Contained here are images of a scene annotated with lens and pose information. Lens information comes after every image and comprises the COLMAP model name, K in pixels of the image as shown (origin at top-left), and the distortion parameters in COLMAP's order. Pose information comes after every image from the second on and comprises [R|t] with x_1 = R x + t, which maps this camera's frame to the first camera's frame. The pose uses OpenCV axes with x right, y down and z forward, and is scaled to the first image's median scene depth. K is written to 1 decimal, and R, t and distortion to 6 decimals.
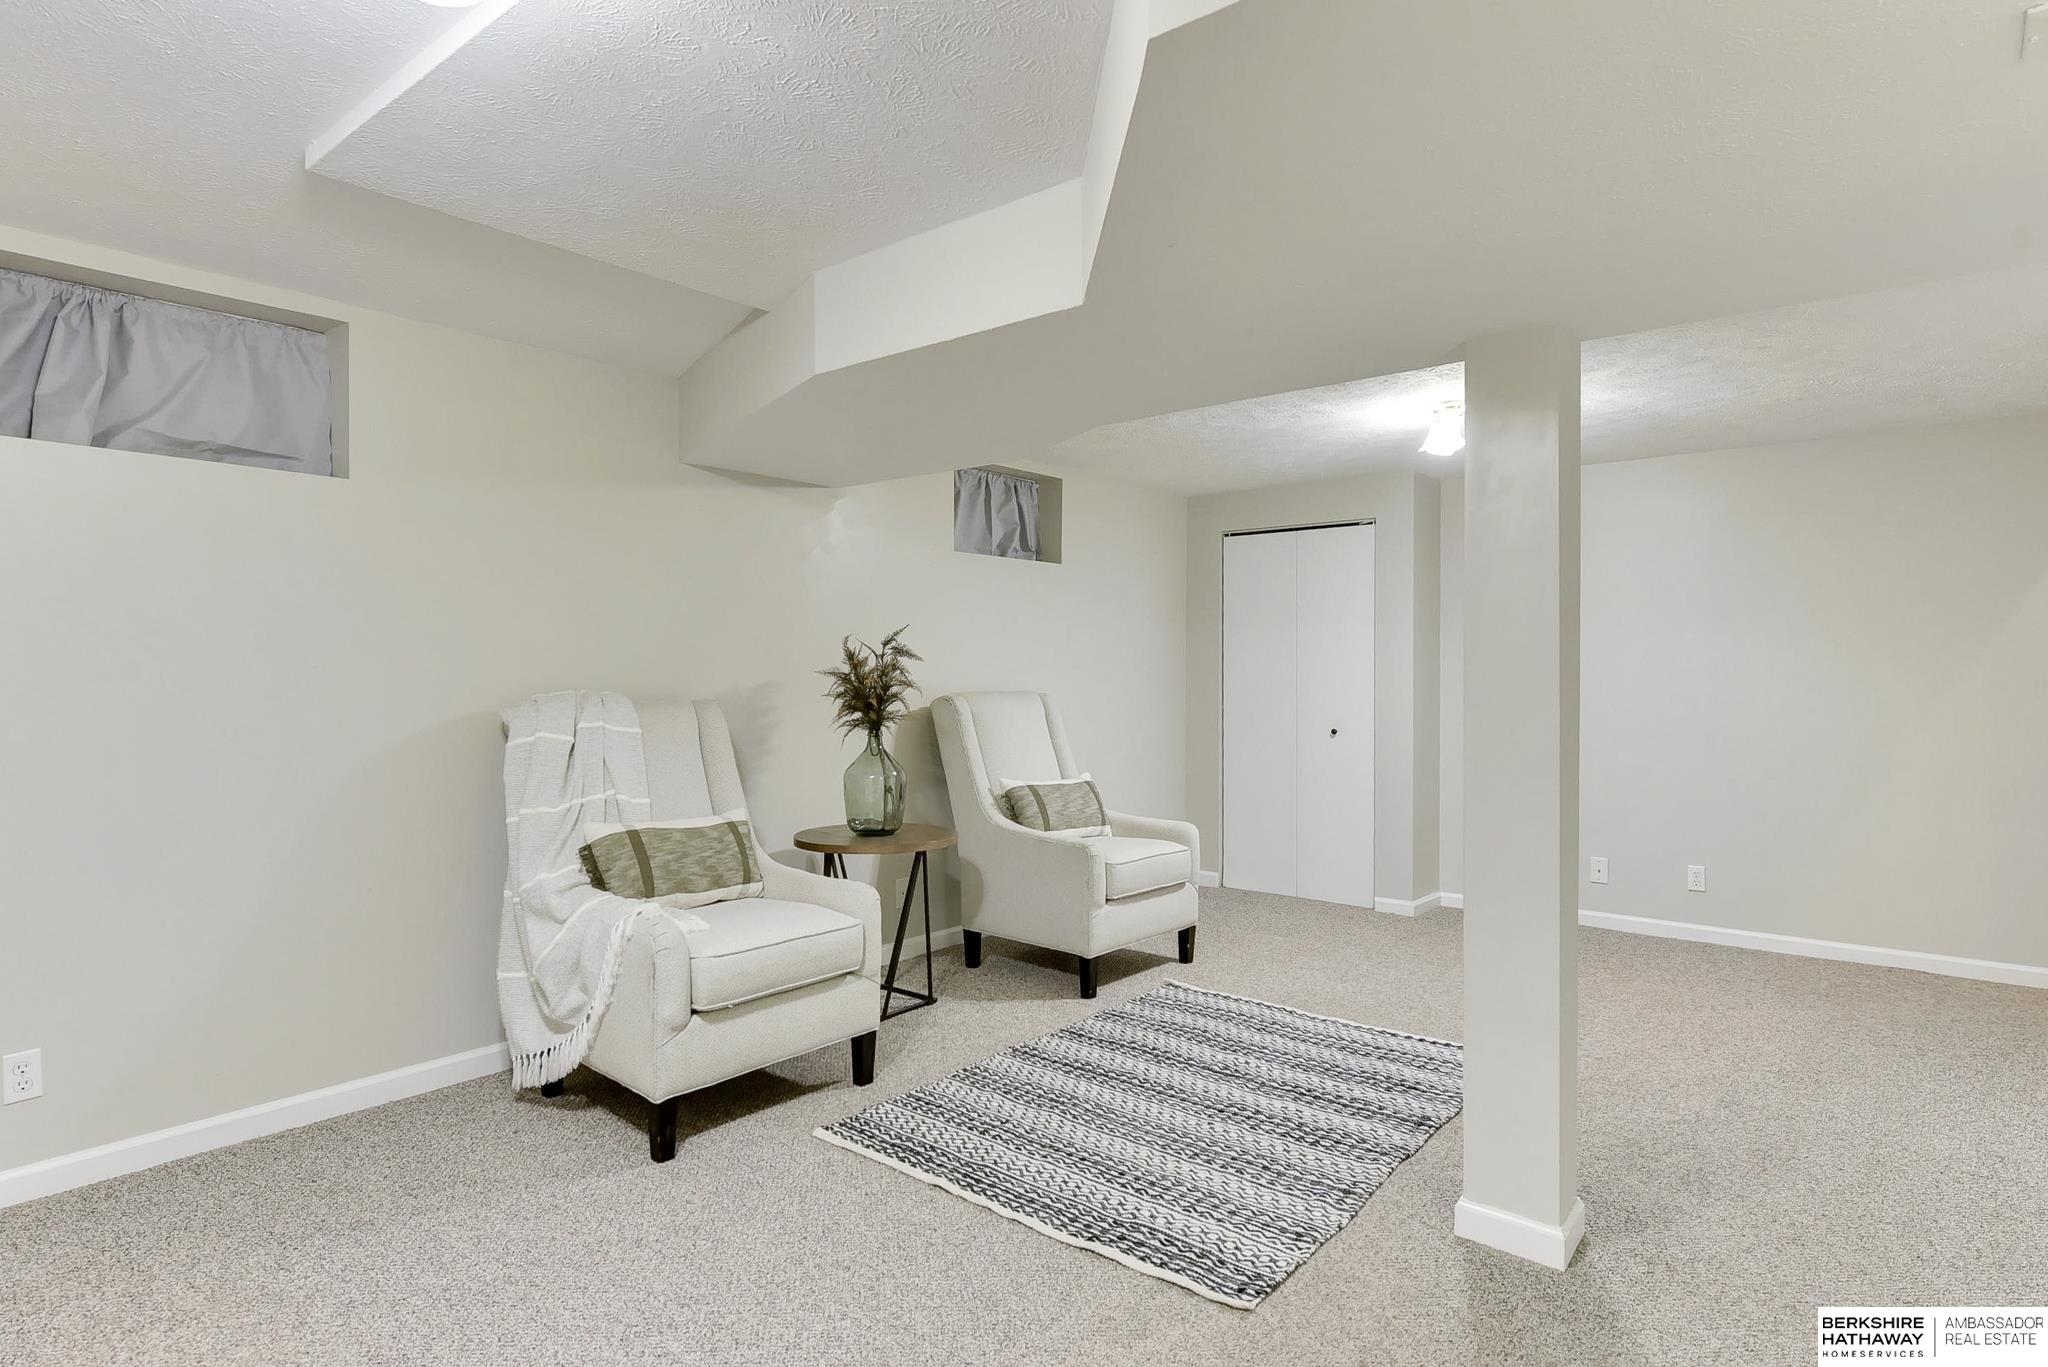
lens RADIAL K [[1116.3, 0, 997.3], [0, 1116.3, 671.1], [0, 0, 1]] dist [-0.000918, -0.000550]
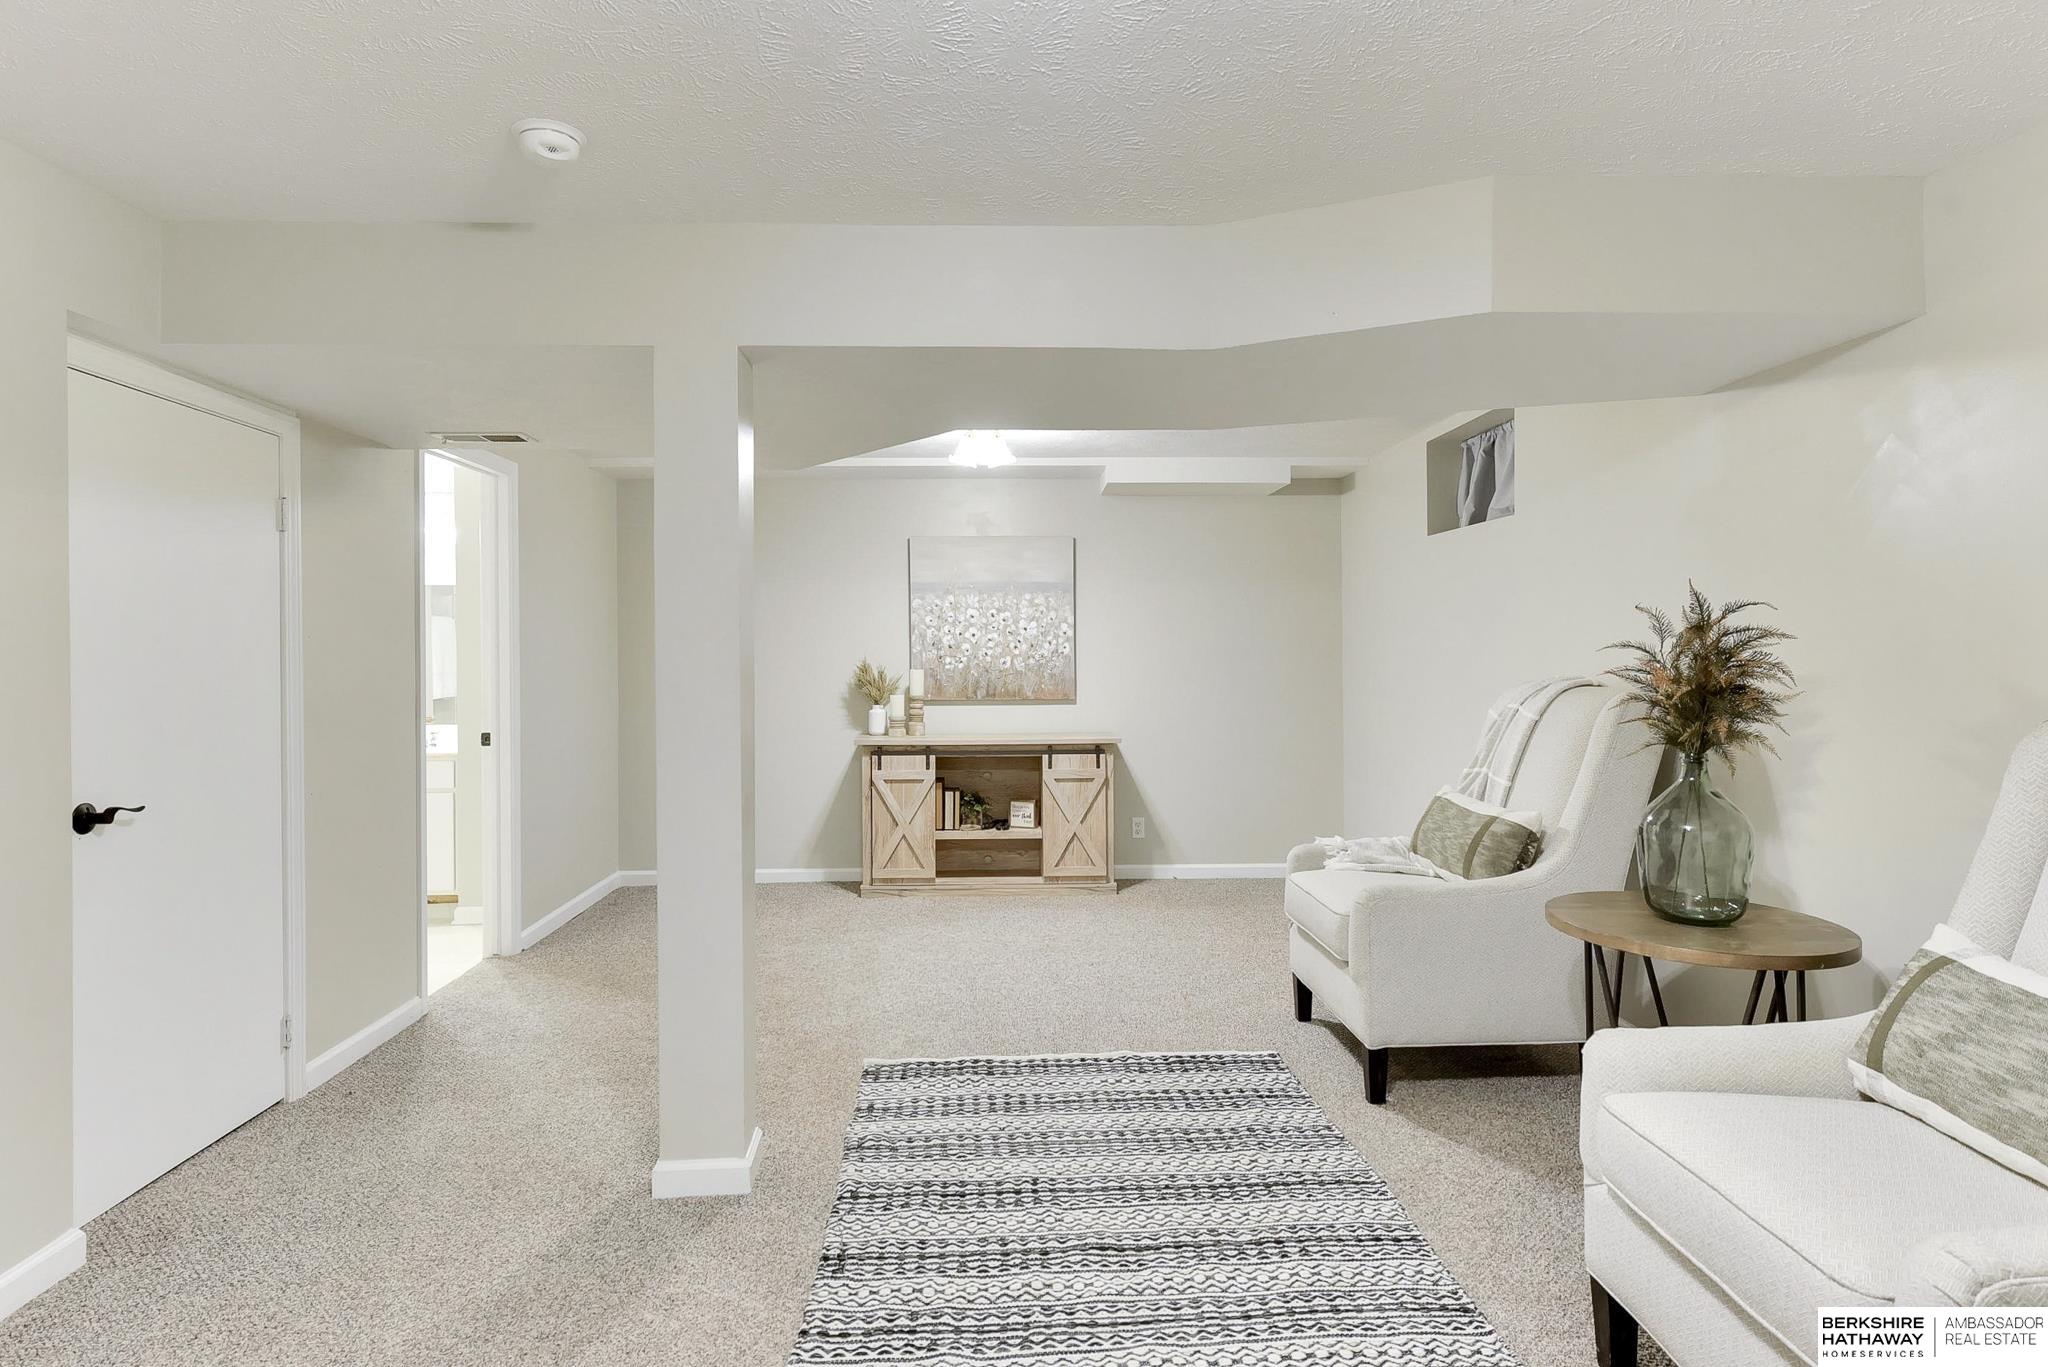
lens RADIAL K [[1076.9, 0, 1000.9], [0, 1076.9, 653.3], [0, 0, 1]] dist [0.009831, -0.003156]
pose [[-0.738978, 0.001321, -0.673729, 0.688447], [0.002490, 0.999997, -0.000770, -0.003122], [0.673725, -0.002246, -0.738978, 1.402895]]
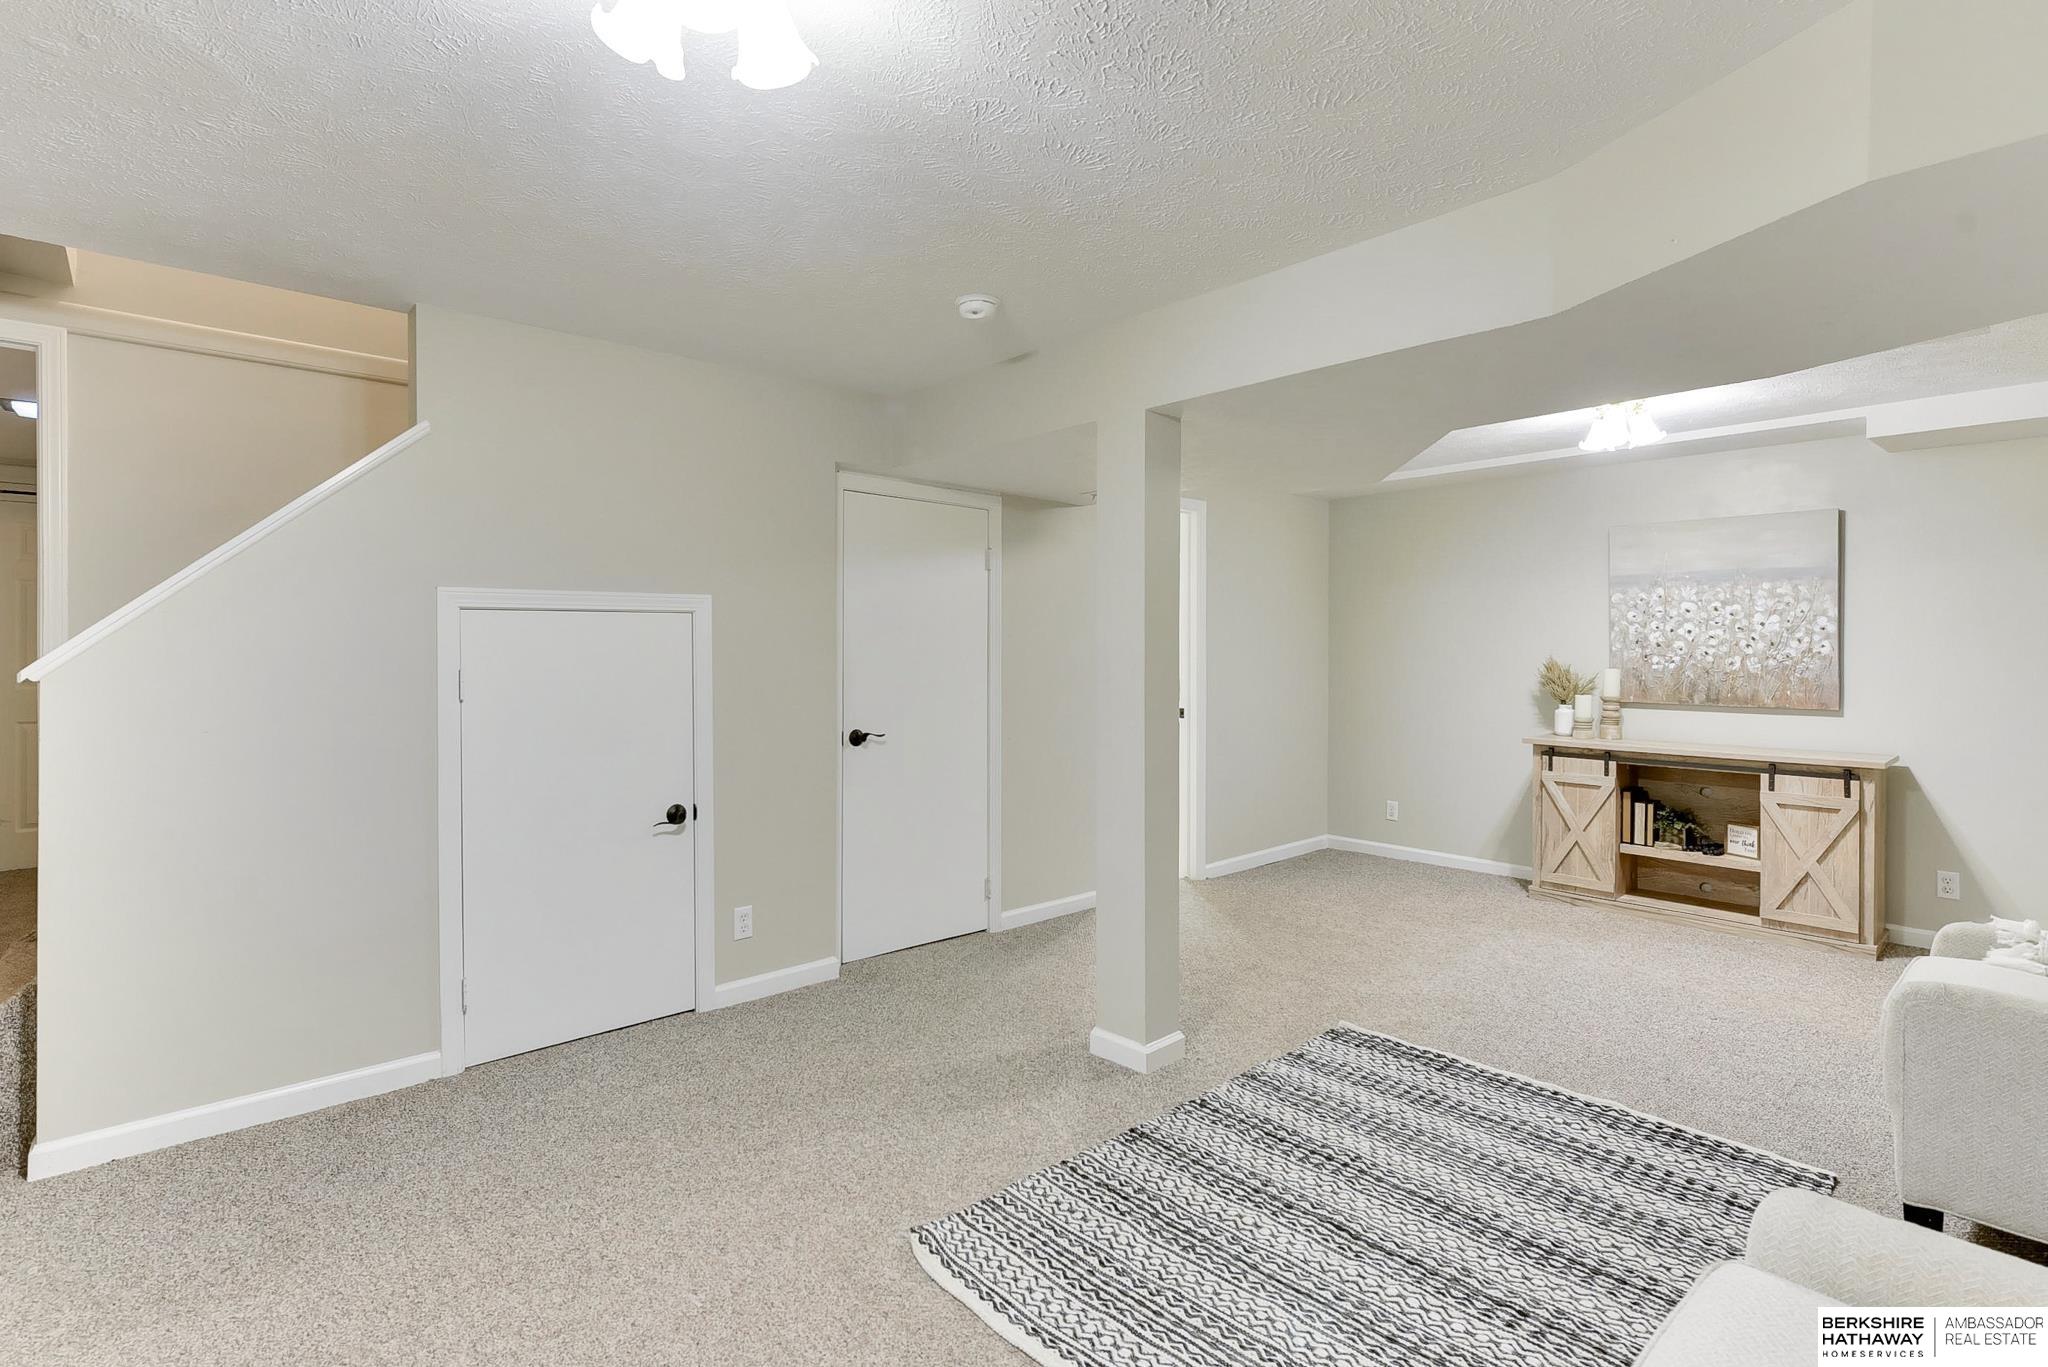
lens RADIAL K [[963.9, 0, 1012.1], [0, 963.9, 650.9], [0, 0, 1]] dist [0.000801, -0.000083]
pose [[-0.991920, -0.006907, 0.126680, 0.337737], [-0.006429, 0.999971, 0.004180, -0.006018], [-0.126705, 0.003332, -0.991935, 1.582224]]
